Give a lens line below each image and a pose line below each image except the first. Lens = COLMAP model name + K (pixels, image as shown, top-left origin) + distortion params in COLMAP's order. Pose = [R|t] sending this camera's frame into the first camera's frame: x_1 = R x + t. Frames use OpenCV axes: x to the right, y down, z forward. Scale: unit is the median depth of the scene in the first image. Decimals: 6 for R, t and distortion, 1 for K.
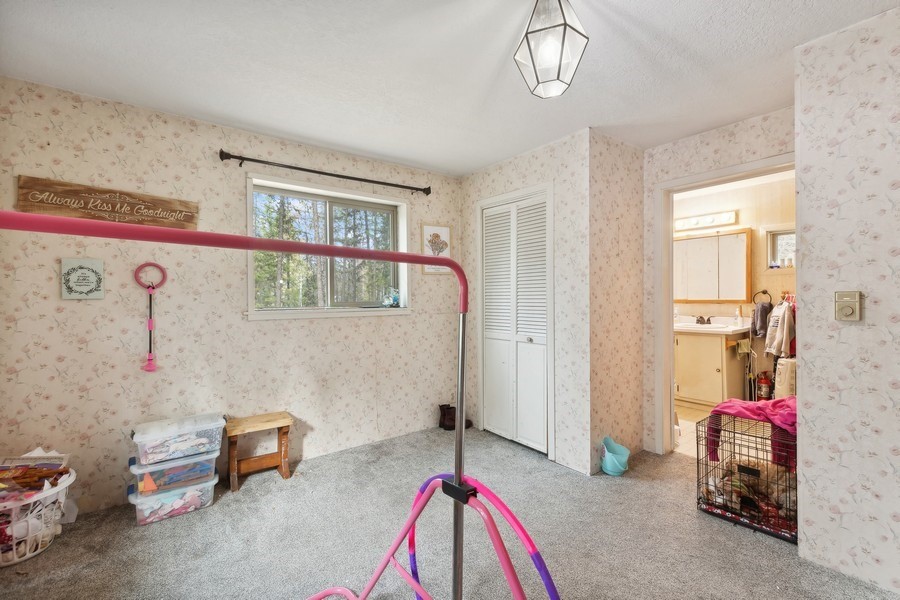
lens RADIAL K [[392.6, 0, 448.5], [0, 392.6, 302.6], [0, 0, 1]] dist [0.000568, 0.000163]
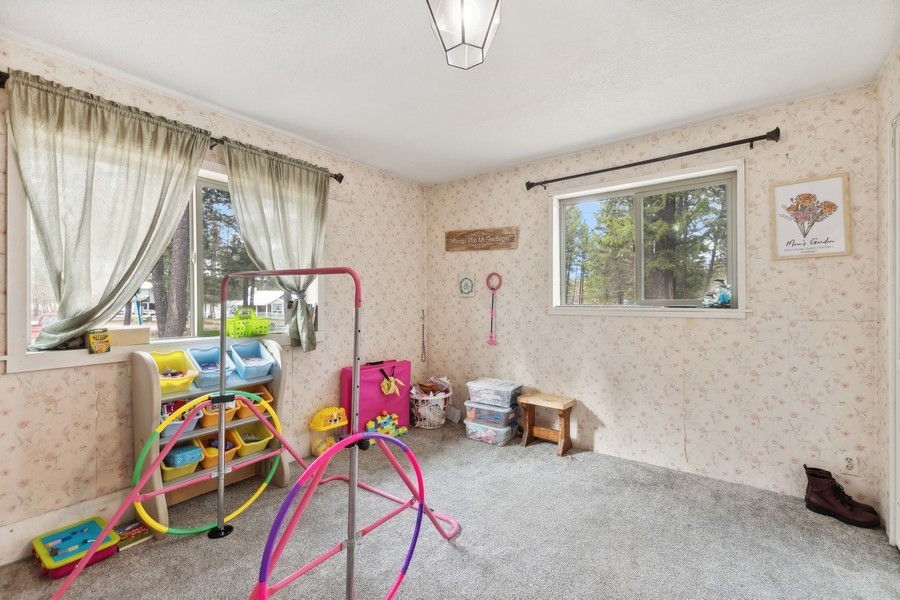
lens RADIAL K [[389.0, 0, 450.0], [0, 389.0, 300.0], [0, 0, 1]] dist [0.002492, 0.000146]
pose [[0.282893, 0.007092, -0.959125, 0.577557], [-0.010560, 0.999935, 0.004279, -0.001341], [0.959093, 0.008918, 0.282950, 0.385377]]
